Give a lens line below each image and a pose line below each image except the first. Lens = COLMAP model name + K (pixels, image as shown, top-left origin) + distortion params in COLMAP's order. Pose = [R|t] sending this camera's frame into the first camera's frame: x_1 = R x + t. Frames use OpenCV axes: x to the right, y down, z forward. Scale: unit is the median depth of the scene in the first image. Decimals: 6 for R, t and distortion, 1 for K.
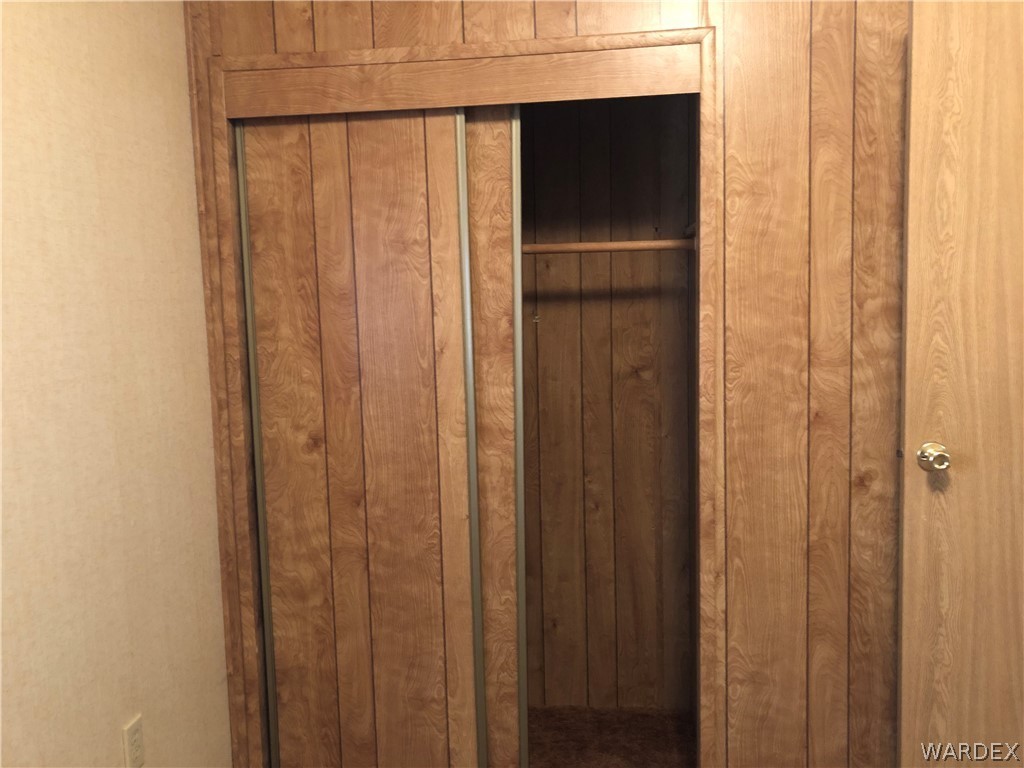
lens RADIAL K [[843.5, 0, 513.5], [0, 843.5, 379.0], [0, 0, 1]] dist [0.031658, -0.037810]
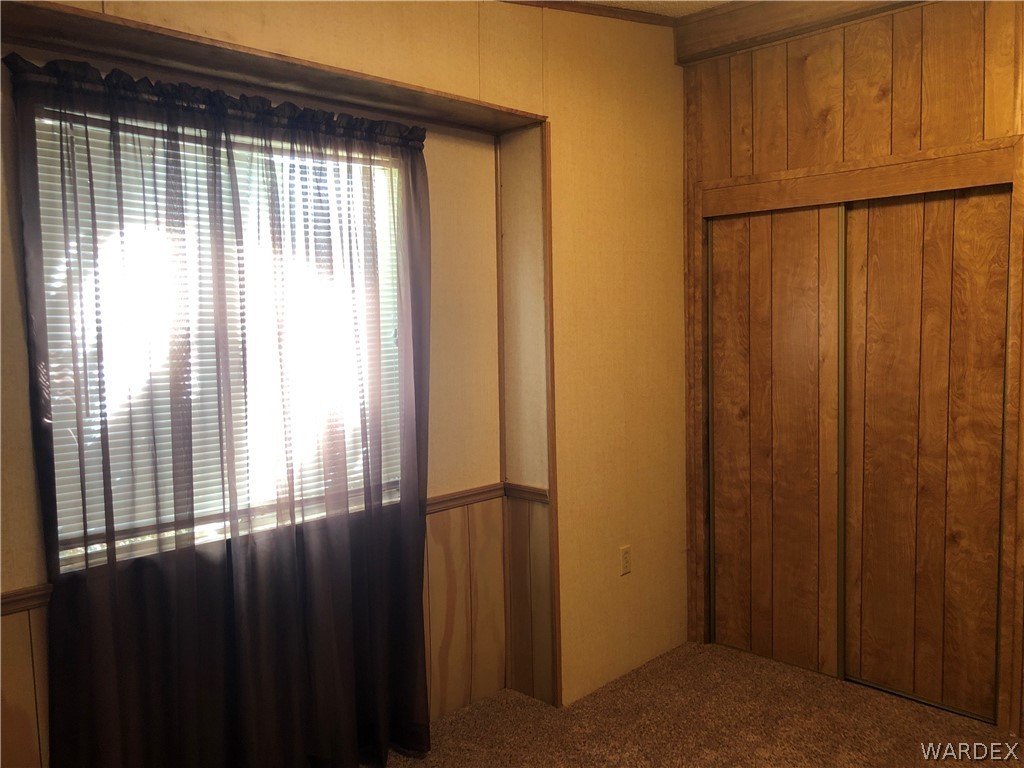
lens RADIAL K [[843.5, 0, 513.5], [0, 843.5, 379.0], [0, 0, 1]] dist [0.031658, -0.037810]
pose [[0.776232, 0.061240, -0.627466, 0.434008], [-0.060261, 0.997921, 0.022848, -0.000981], [0.627560, 0.020077, 0.778309, -0.528176]]
